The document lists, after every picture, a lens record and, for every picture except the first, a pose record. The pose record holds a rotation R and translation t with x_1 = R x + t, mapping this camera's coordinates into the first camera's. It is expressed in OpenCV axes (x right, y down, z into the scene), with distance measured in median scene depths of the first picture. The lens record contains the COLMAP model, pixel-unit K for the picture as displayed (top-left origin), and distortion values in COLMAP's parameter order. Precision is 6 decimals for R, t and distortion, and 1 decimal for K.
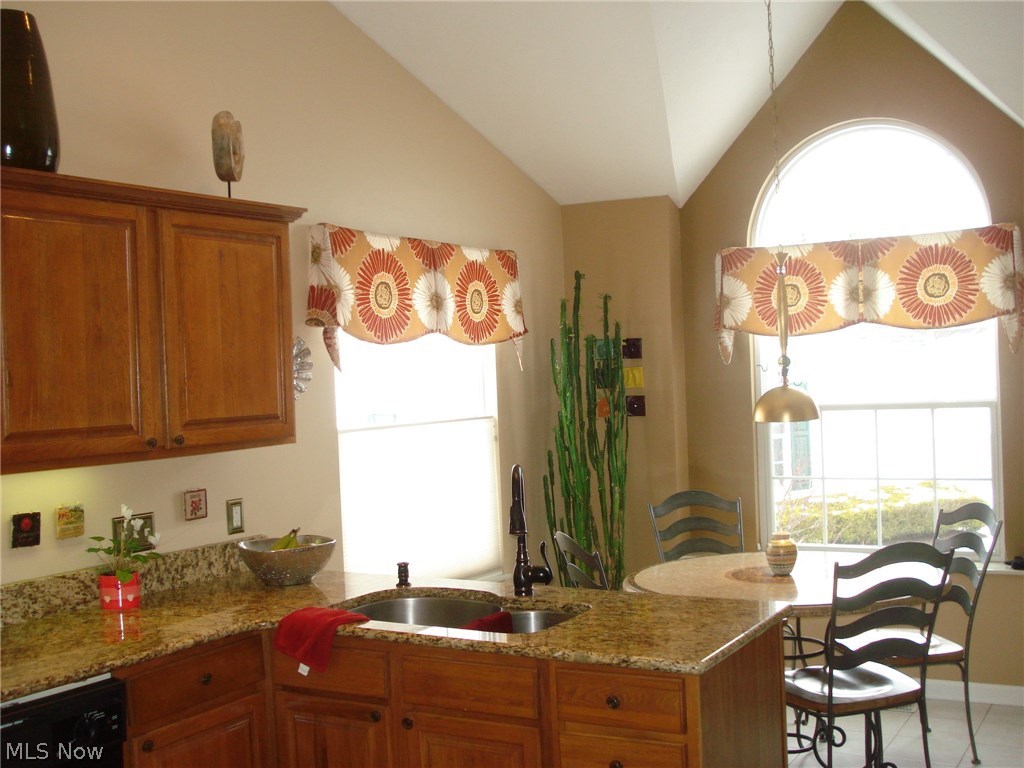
lens RADIAL K [[1153.3, 0, 512.7], [0, 1153.3, 389.9], [0, 0, 1]] dist [-0.098822, 0.000000]
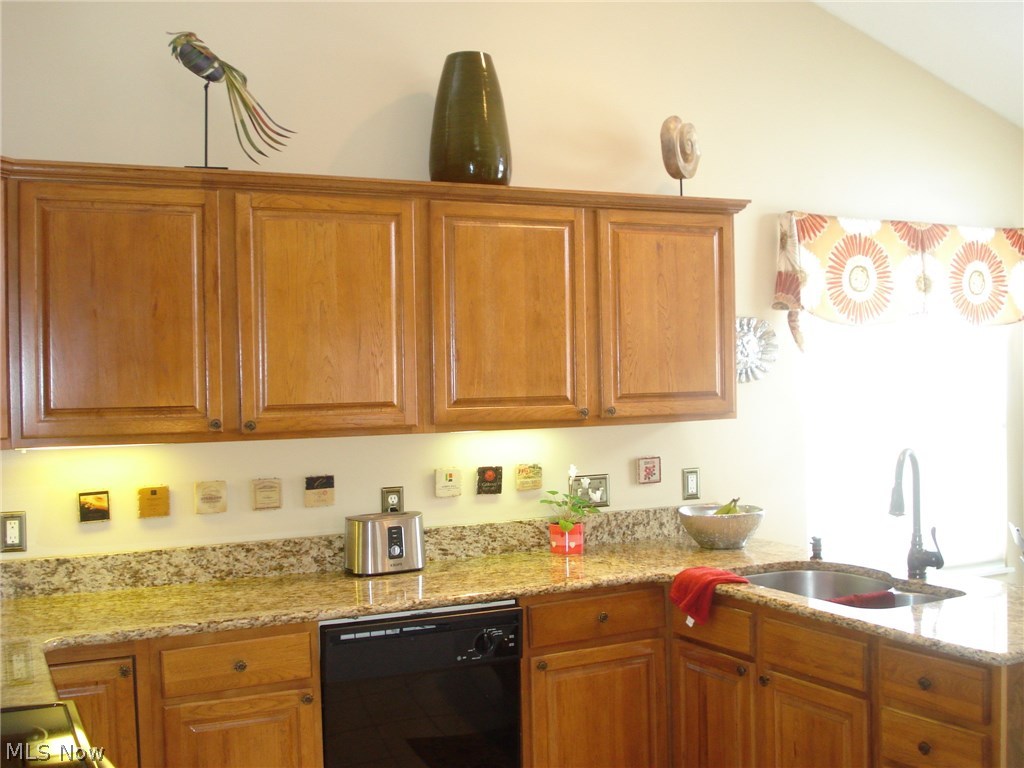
lens RADIAL K [[1153.3, 0, 491.4], [0, 1153.3, 384.0], [0, 0, 1]] dist [-0.098822, 0.000000]
pose [[0.833676, 0.024001, -0.551732, 0.248448], [-0.018208, 0.999707, 0.015977, 0.000909], [0.551954, -0.003274, 0.833868, -0.027477]]
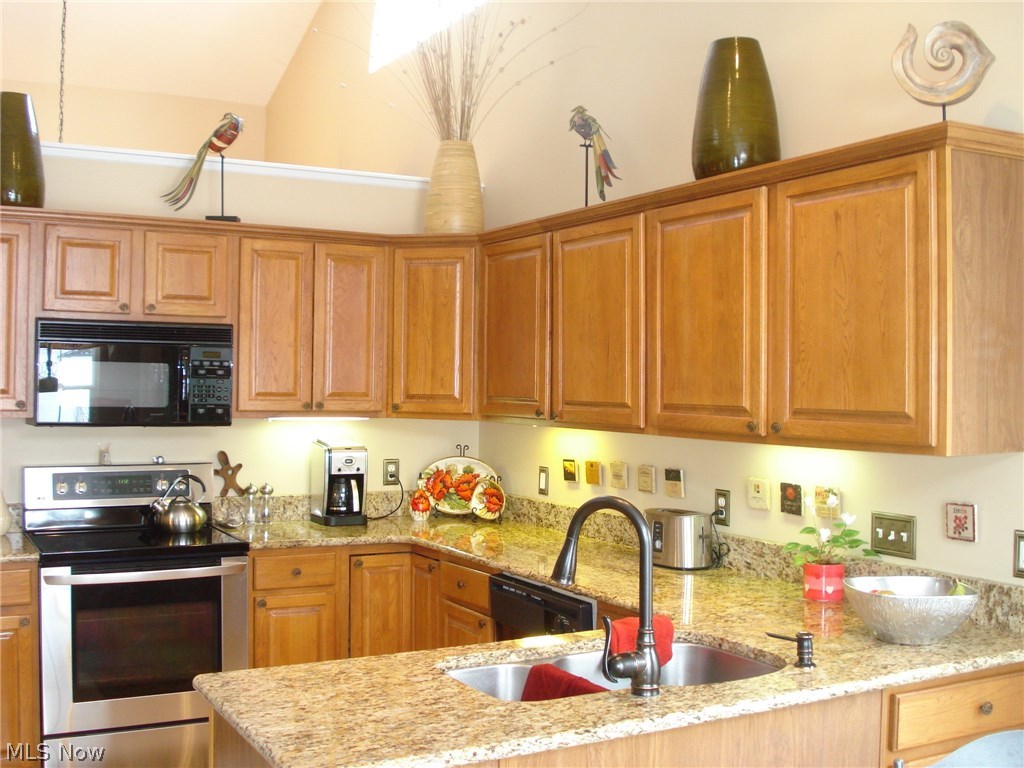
lens RADIAL K [[1153.3, 0, 506.8], [0, 1153.3, 387.6], [0, 0, 1]] dist [-0.098822, 0.000000]
pose [[-0.512007, 0.039991, -0.858050, 0.644194], [0.000109, 0.998919, 0.046492, -0.033512], [0.858981, 0.023710, -0.511458, 1.318720]]
